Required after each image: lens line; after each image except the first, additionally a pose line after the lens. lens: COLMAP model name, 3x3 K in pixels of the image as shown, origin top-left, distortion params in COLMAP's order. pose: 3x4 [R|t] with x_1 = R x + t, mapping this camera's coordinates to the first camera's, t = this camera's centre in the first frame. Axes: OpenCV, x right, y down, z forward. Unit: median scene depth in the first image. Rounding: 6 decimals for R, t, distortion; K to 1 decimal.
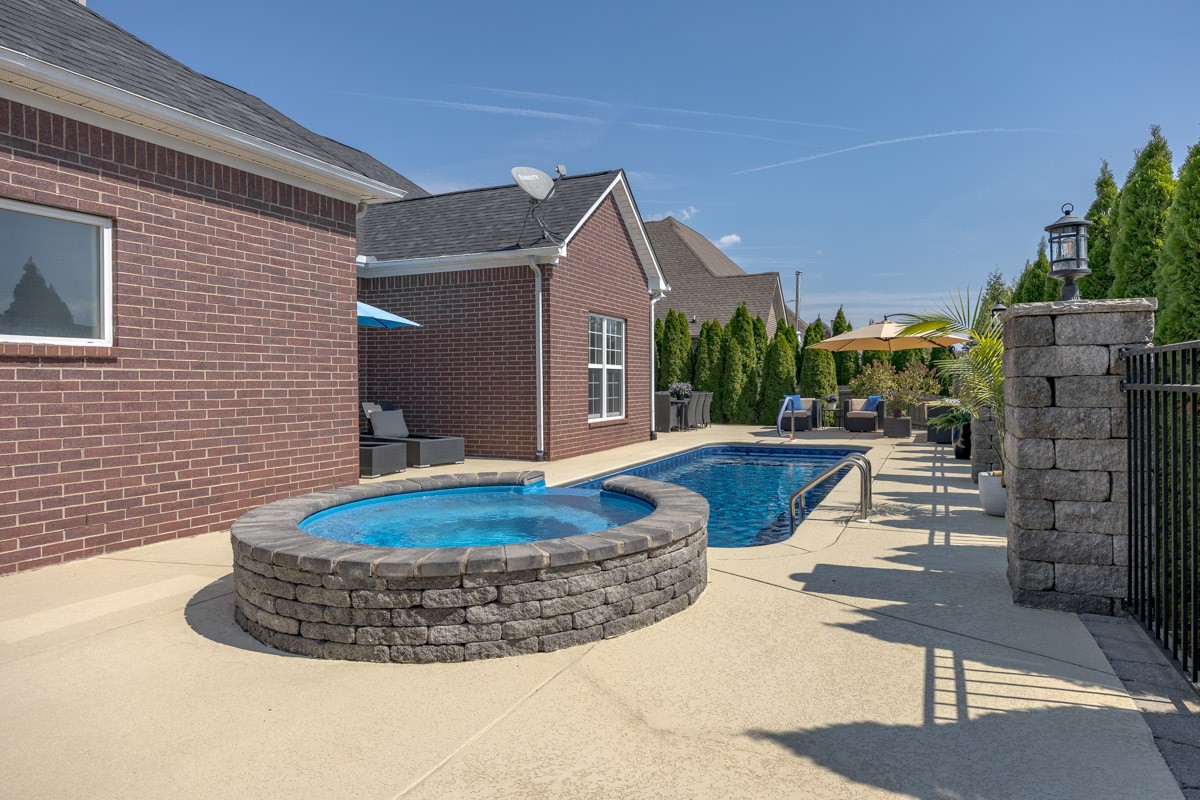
lens RADIAL K [[714.4, 0, 625.2], [0, 714.4, 411.3], [0, 0, 1]] dist [-0.011087, -0.000087]
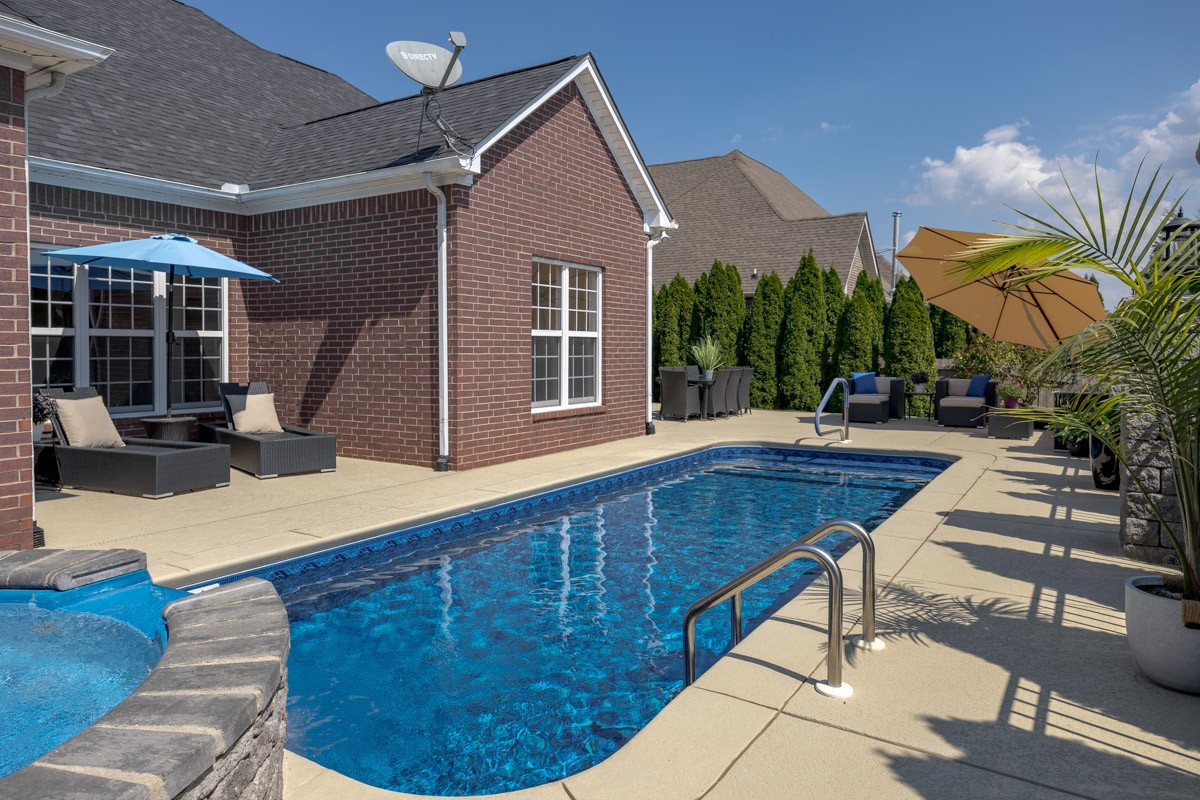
lens RADIAL K [[780.8, 0, 593.6], [0, 780.8, 383.3], [0, 0, 1]] dist [0.001021, 0.000724]
pose [[0.987574, 0.010508, -0.156800, 0.119262], [-0.010049, 0.999943, 0.003721, -0.015865], [0.156831, -0.002099, 0.987623, 0.229957]]
